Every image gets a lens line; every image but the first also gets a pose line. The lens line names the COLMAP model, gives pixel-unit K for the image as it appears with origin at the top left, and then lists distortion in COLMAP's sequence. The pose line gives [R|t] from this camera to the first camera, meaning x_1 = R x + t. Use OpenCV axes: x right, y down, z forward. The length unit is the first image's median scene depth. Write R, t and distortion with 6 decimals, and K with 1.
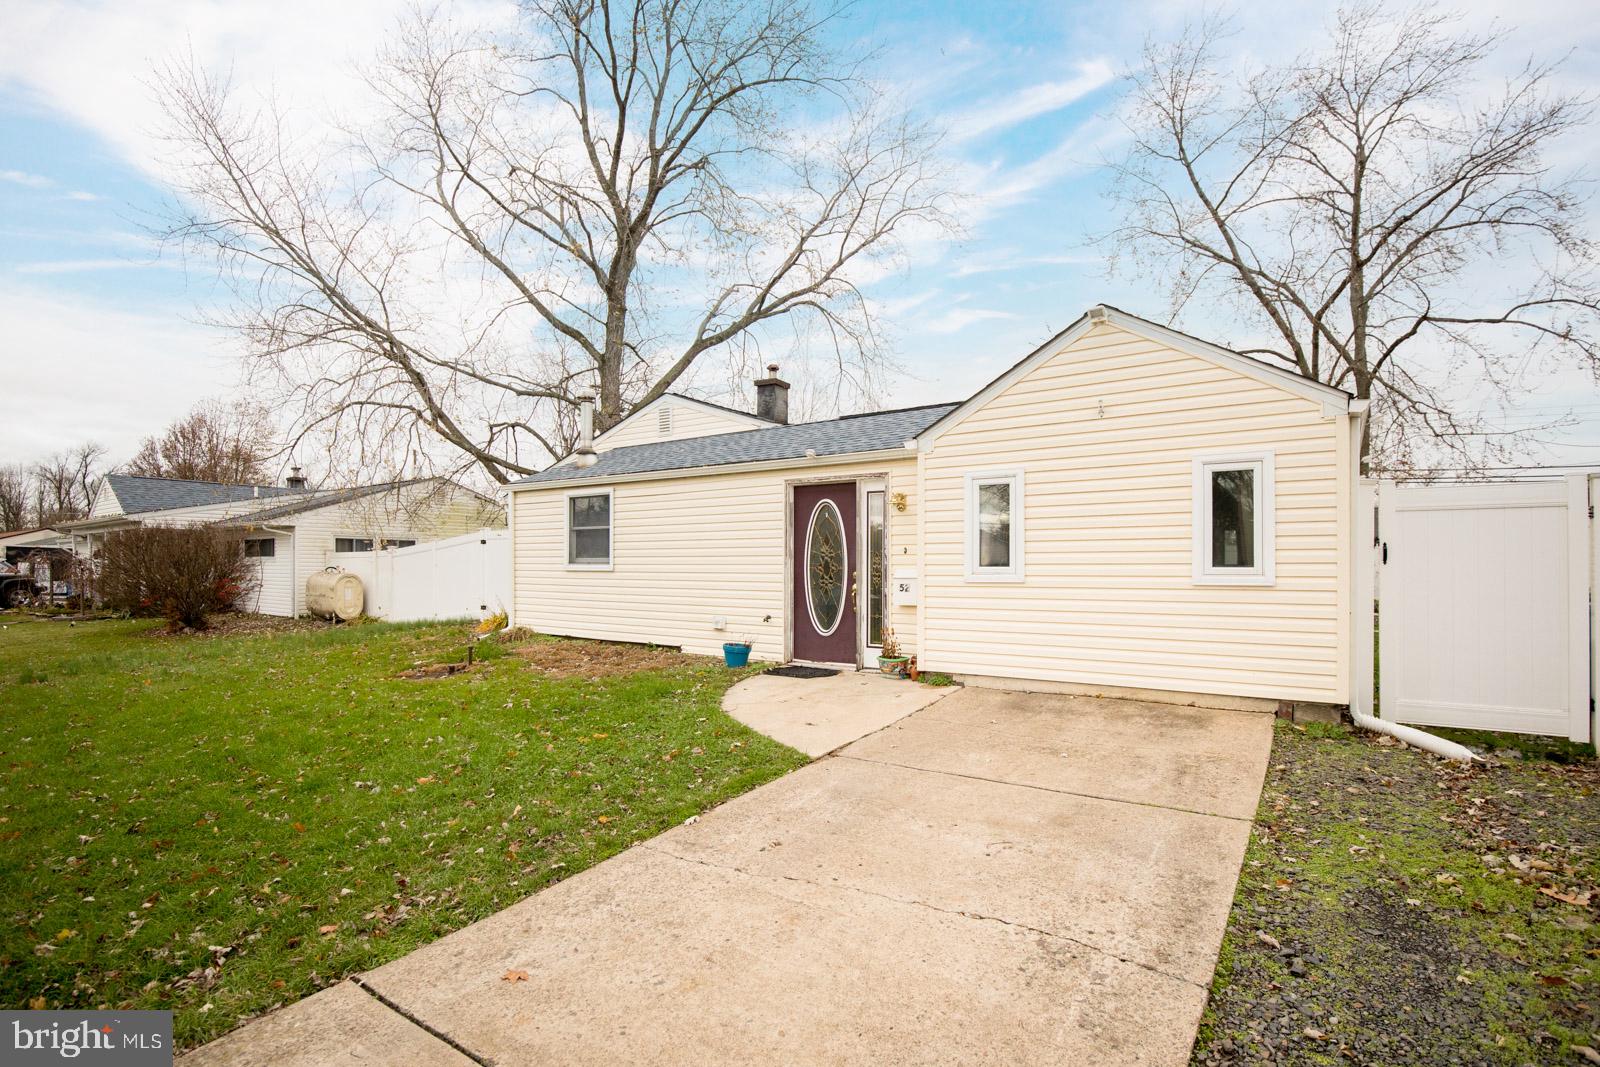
lens RADIAL K [[781.6, 0, 800.0], [0, 781.6, 549.9], [0, 0, 1]] dist [-0.014275, -0.000184]
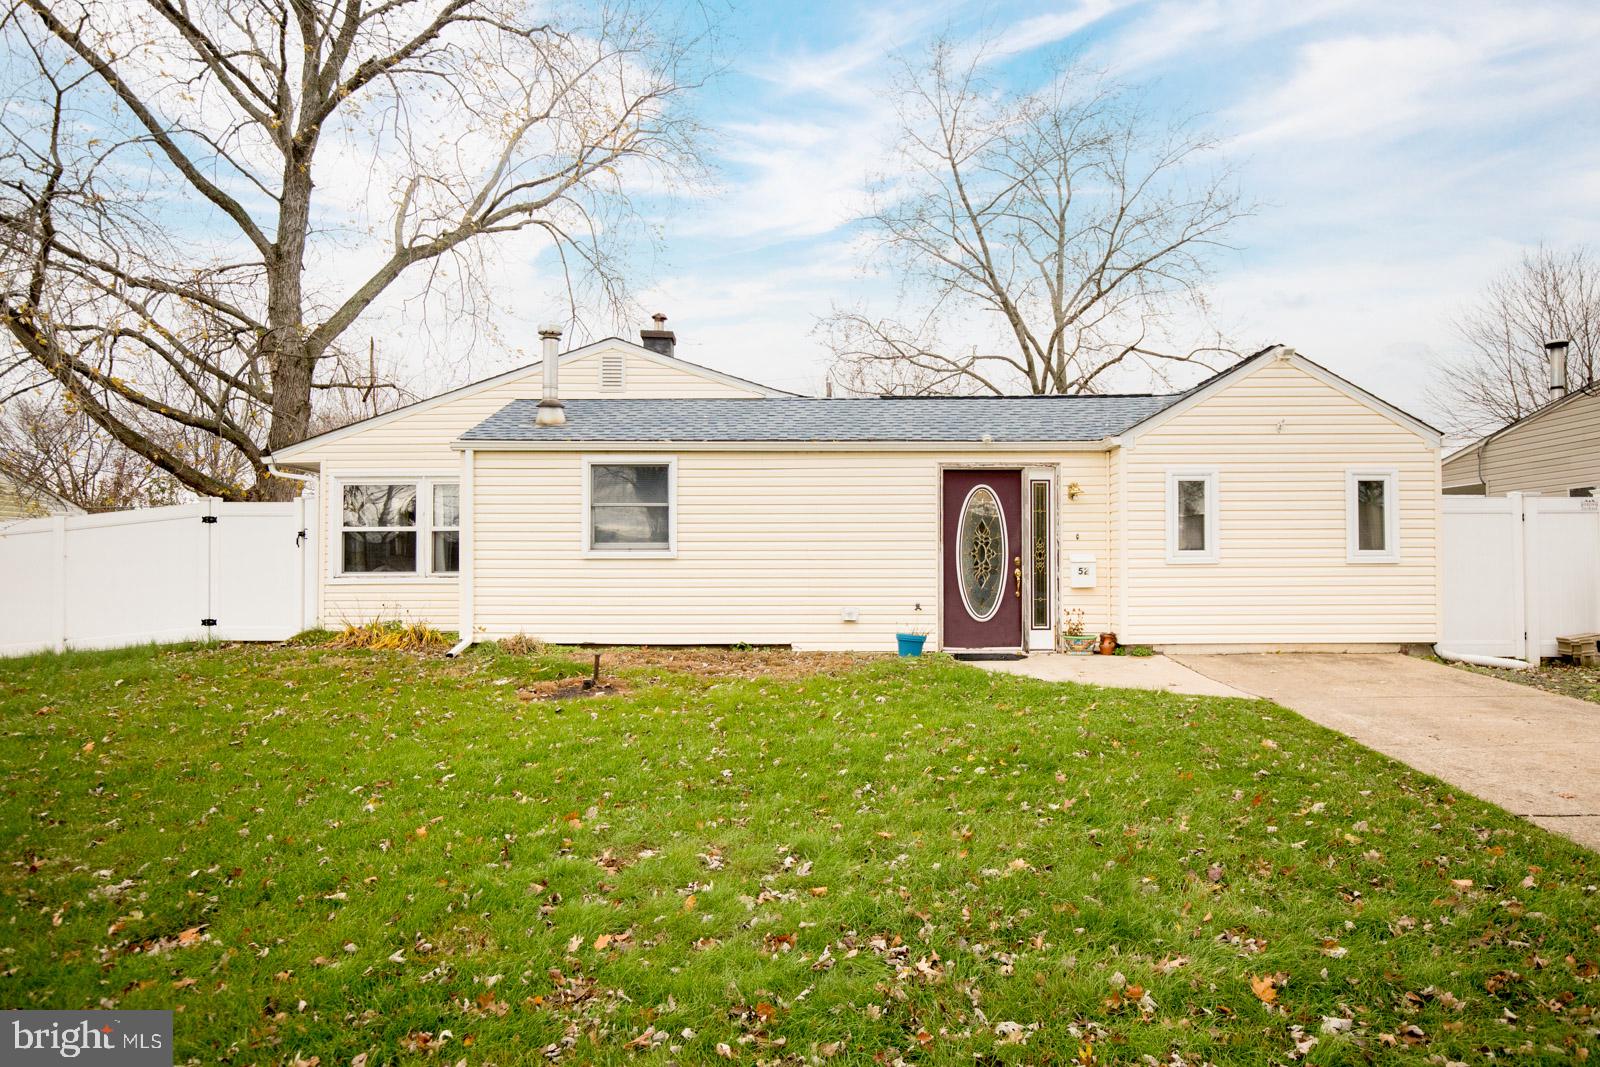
lens RADIAL K [[1026.6, 0, 800.0], [0, 1026.6, 533.5], [0, 0, 1]] dist [-0.000426, -0.000896]
pose [[0.817567, 0.019010, 0.575519, -0.896198], [-0.008366, 0.999742, -0.021139, 0.026797], [-0.575772, 0.012468, 0.817515, 0.059213]]
